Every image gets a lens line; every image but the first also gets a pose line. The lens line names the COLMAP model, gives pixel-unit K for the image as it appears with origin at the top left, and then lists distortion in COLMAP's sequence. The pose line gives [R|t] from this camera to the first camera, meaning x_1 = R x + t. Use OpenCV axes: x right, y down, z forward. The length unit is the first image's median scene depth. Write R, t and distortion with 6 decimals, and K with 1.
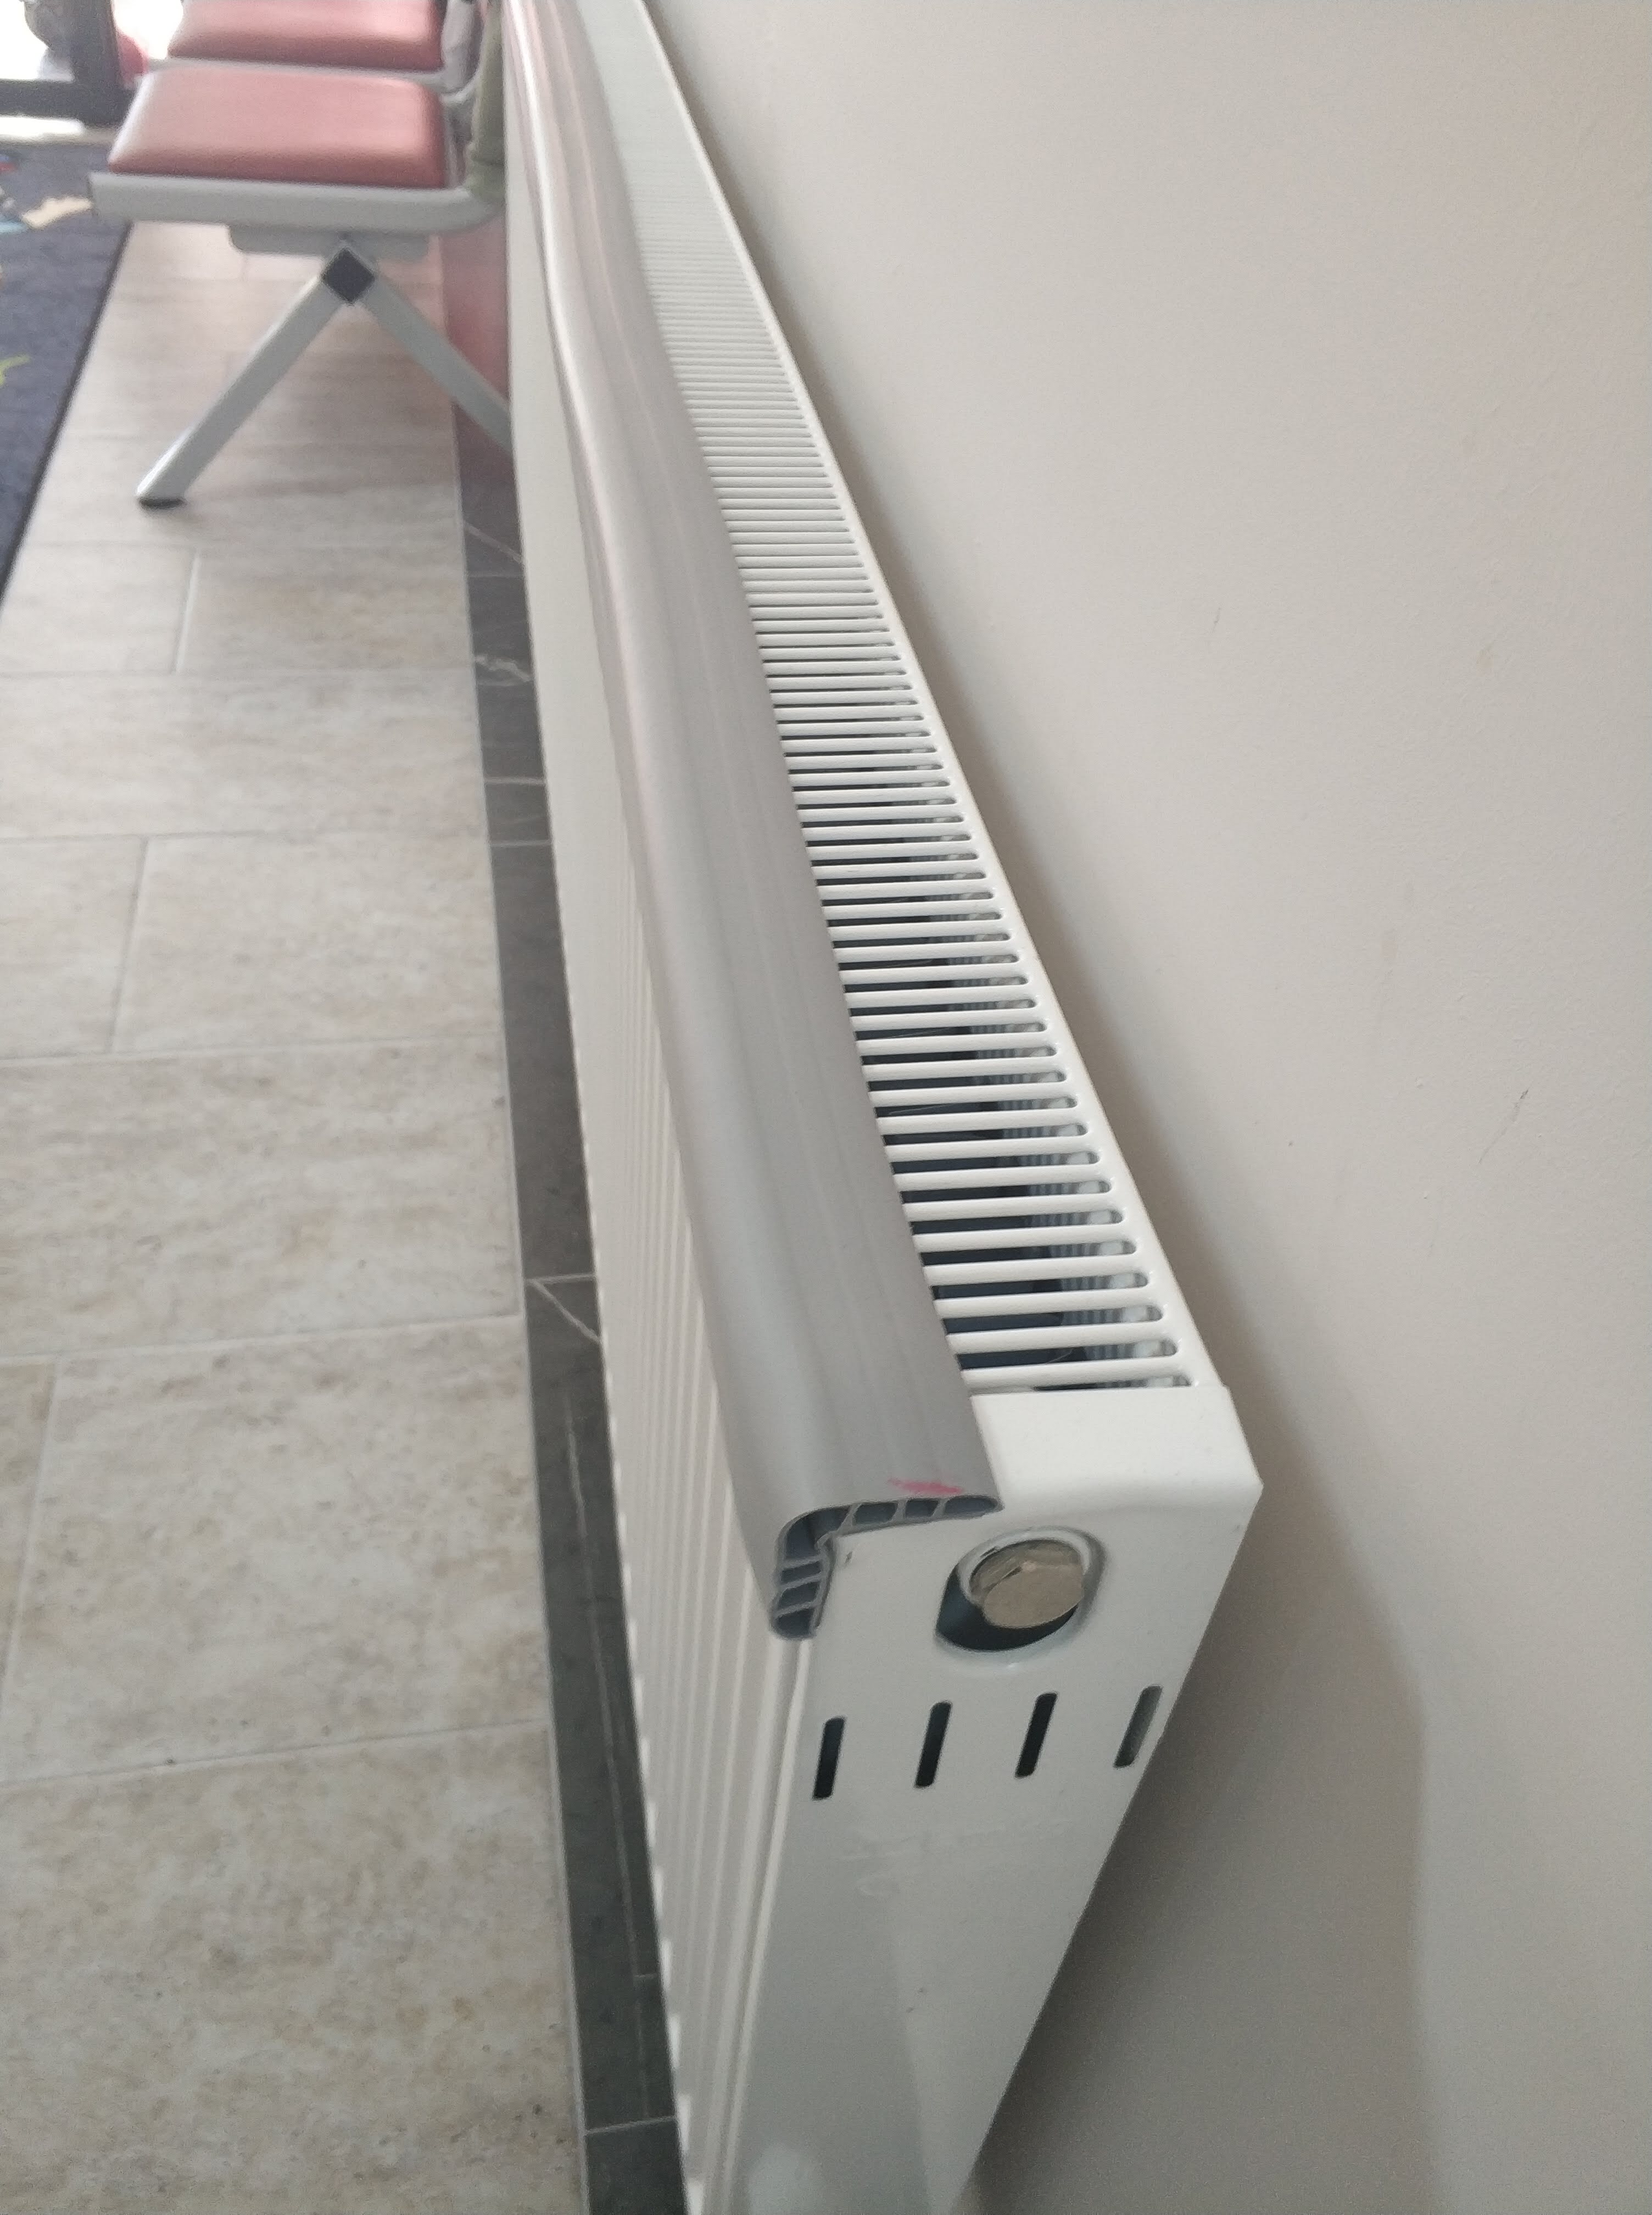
lens RADIAL K [[1773.7, 0, 843.7], [0, 1773.7, 1091.6], [0, 0, 1]] dist [-0.013233, -0.012966]
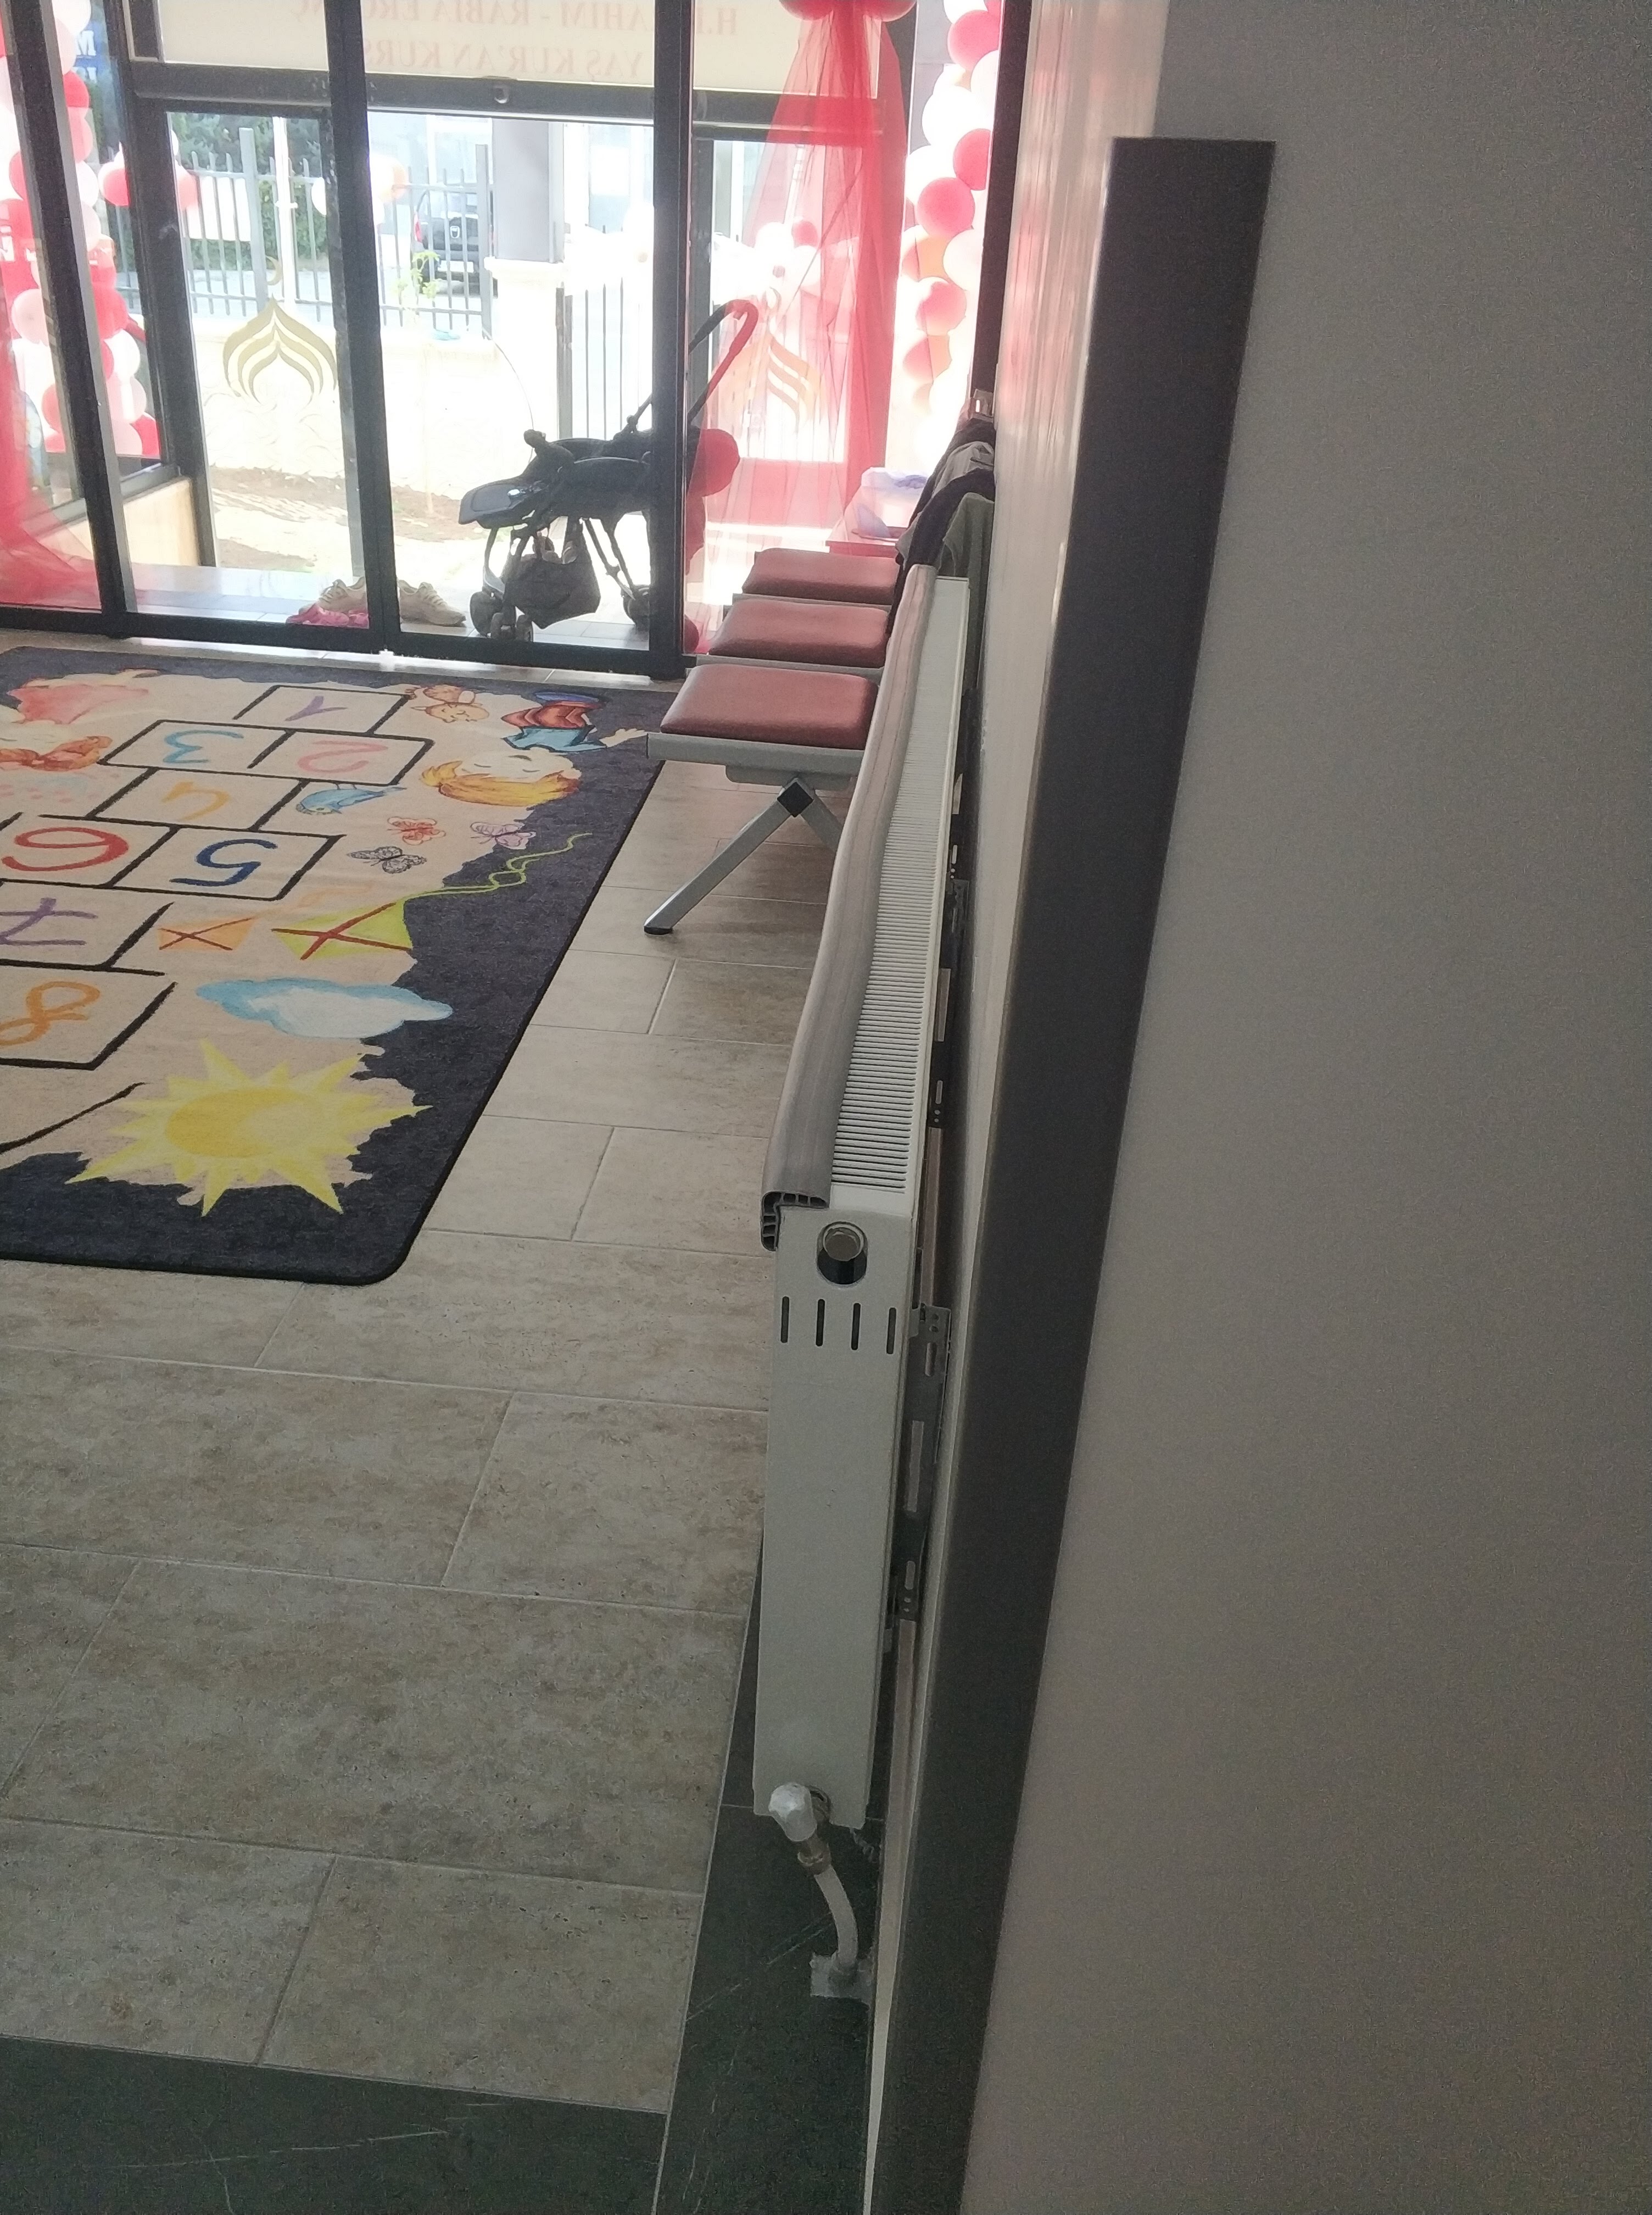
lens RADIAL K [[1773.7, 0, 819.1], [0, 1773.7, 1113.7], [0, 0, 1]] dist [-0.013233, -0.012966]
pose [[0.962581, 0.091259, -0.255165, 0.248859], [-0.149727, 0.963921, -0.220085, 0.220785], [0.225874, 0.250055, 0.941517, -0.604682]]
